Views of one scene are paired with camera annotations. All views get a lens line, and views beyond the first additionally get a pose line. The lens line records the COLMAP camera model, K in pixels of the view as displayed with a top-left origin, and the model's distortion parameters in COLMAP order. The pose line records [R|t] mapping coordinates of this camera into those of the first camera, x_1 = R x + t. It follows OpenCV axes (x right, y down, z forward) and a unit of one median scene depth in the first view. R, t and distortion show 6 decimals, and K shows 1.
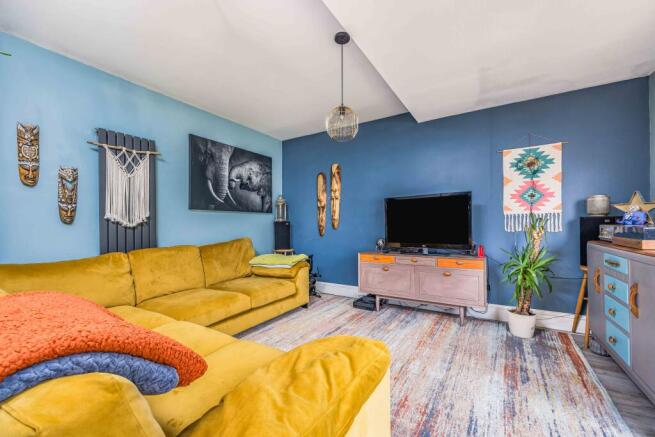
lens RADIAL K [[263.5, 0, 331.1], [0, 263.5, 220.4], [0, 0, 1]] dist [-0.001155, -0.000158]
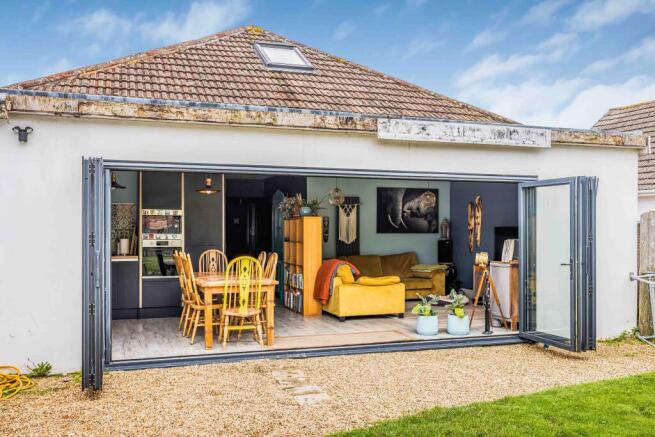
lens RADIAL K [[630.4, 0, 327.5], [0, 630.4, 218.5], [0, 0, 1]] dist [-0.000283, -0.000098]
pose [[0.770992, 0.007717, -0.636799, 1.455163], [0.000132, 0.999925, 0.012277, -0.152936], [0.636845, -0.009550, 0.770932, -1.877734]]
